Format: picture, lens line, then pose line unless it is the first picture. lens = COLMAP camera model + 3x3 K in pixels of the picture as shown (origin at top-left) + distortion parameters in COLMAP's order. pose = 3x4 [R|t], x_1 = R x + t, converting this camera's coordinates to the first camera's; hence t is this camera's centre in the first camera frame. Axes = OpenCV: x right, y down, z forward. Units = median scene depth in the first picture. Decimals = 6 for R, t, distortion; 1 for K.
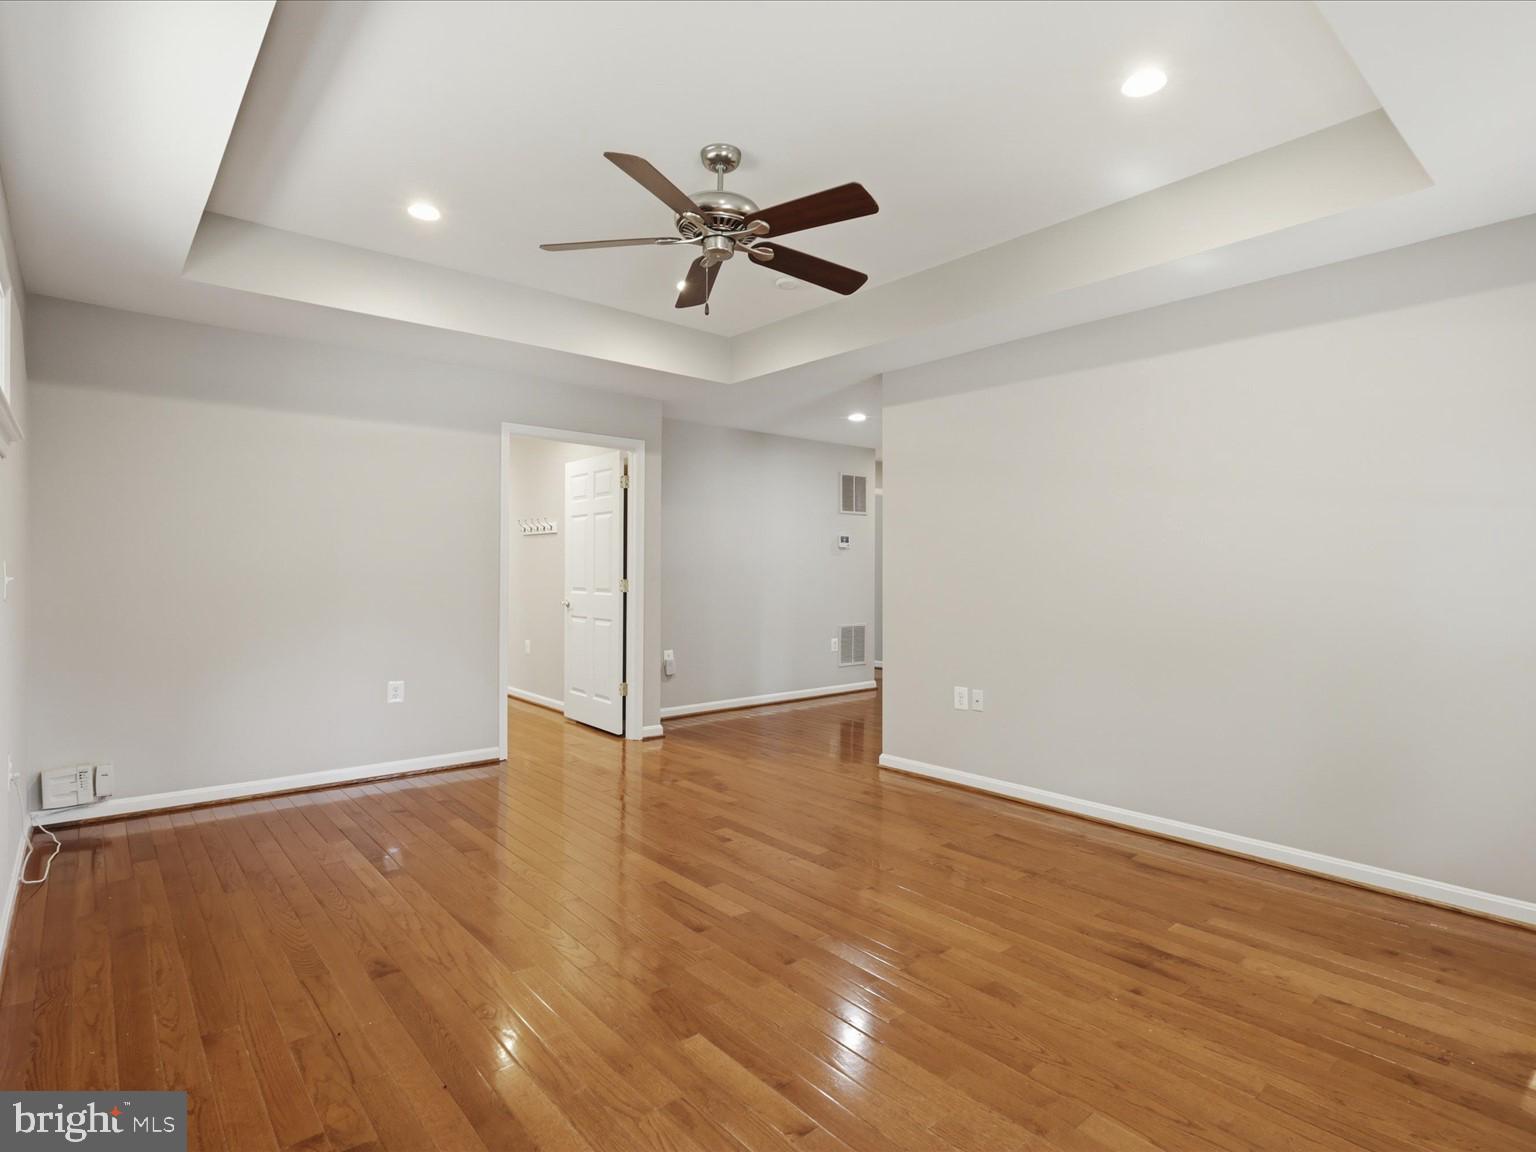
lens RADIAL K [[800.3, 0, 766.0], [0, 800.3, 573.6], [0, 0, 1]] dist [-0.002844, 0.000696]
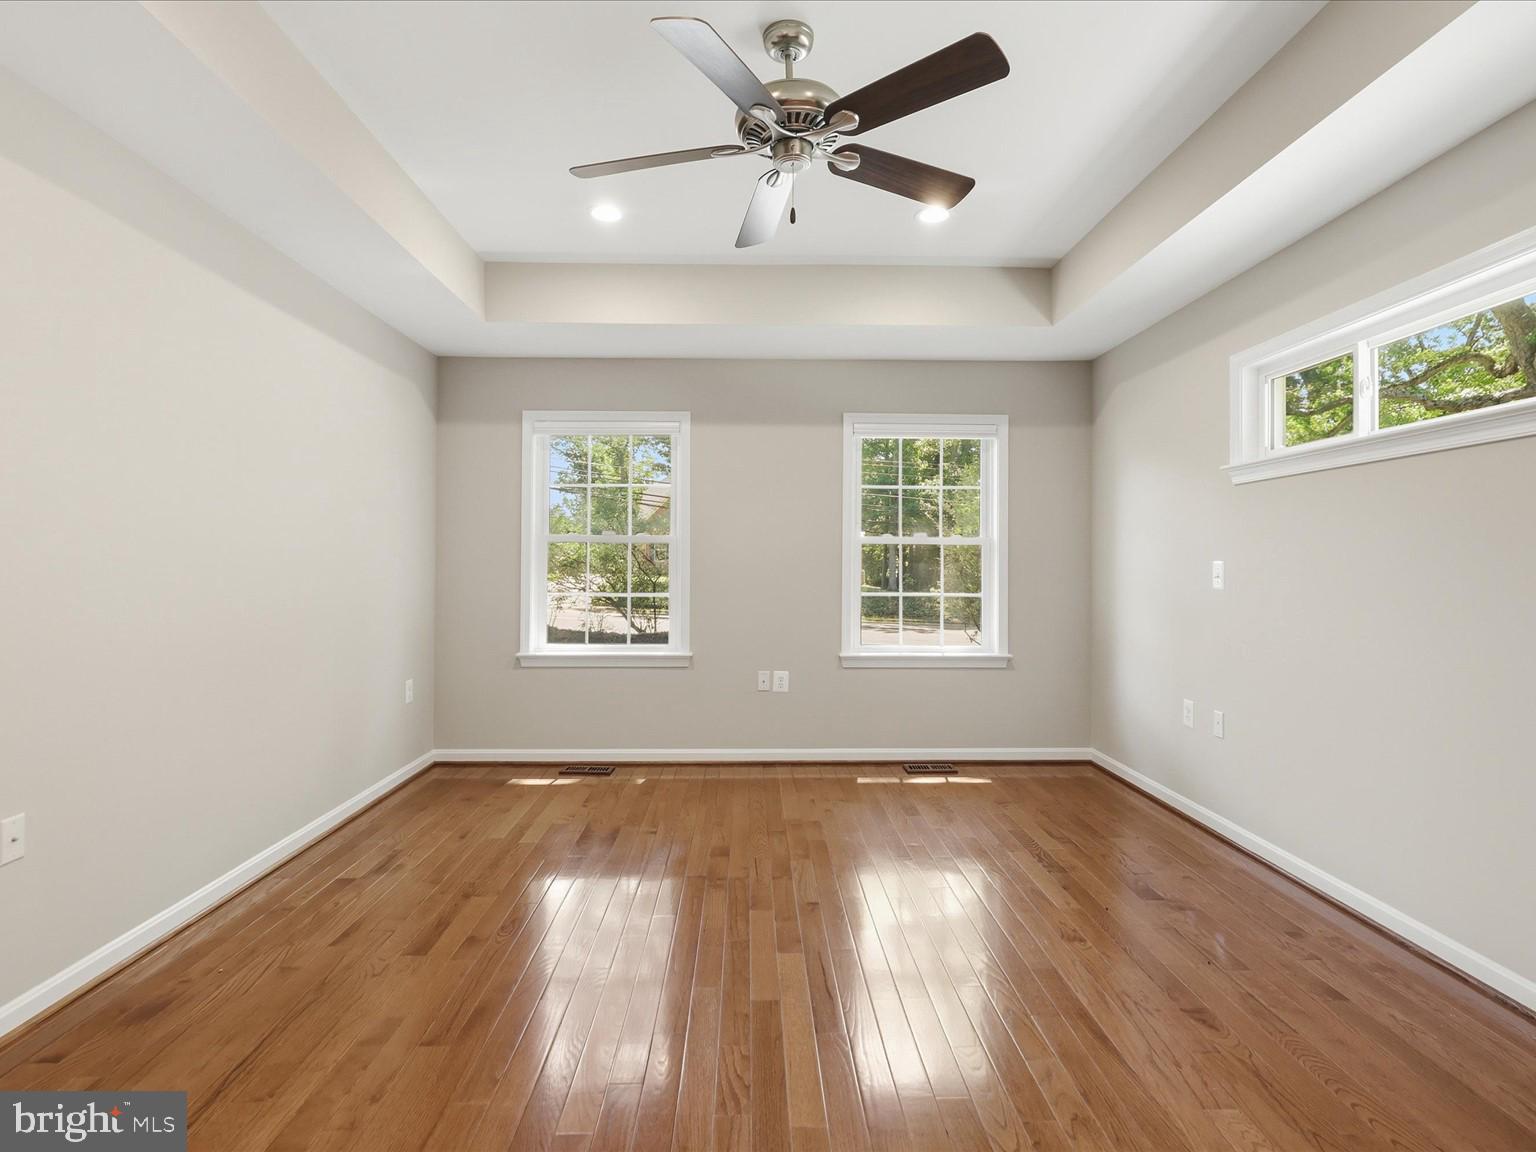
lens RADIAL K [[824.5, 0, 767.4], [0, 824.5, 549.5], [0, 0, 1]] dist [0.001068, 0.000912]
pose [[-0.775903, 0.001976, 0.630849, -0.554810], [-0.005552, 0.999935, -0.009961, -0.006525], [-0.630828, -0.011232, -0.775841, 1.641302]]
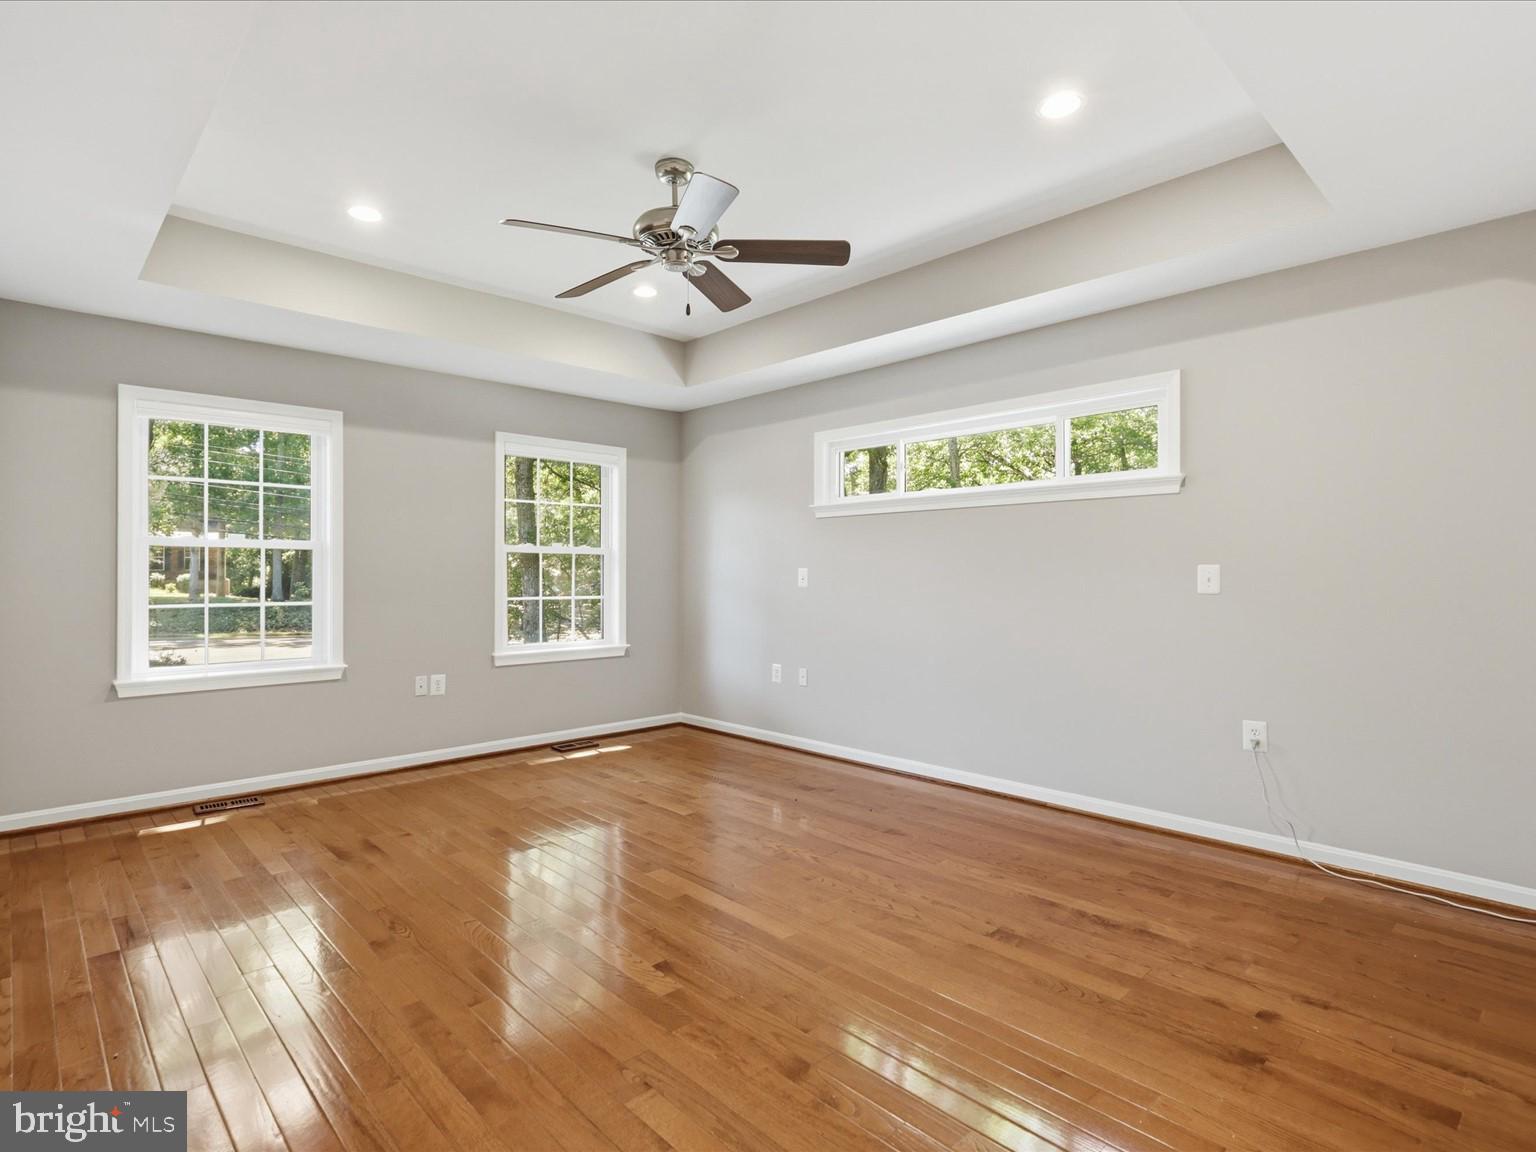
lens RADIAL K [[810.7, 0, 769.3], [0, 810.7, 571.6], [0, 0, 1]] dist [-0.001290, 0.000233]
pose [[-0.998284, -0.006359, -0.058217, -0.119612], [-0.006711, 0.999960, 0.005860, -0.008220], [0.058177, 0.006240, -0.998287, 2.057642]]
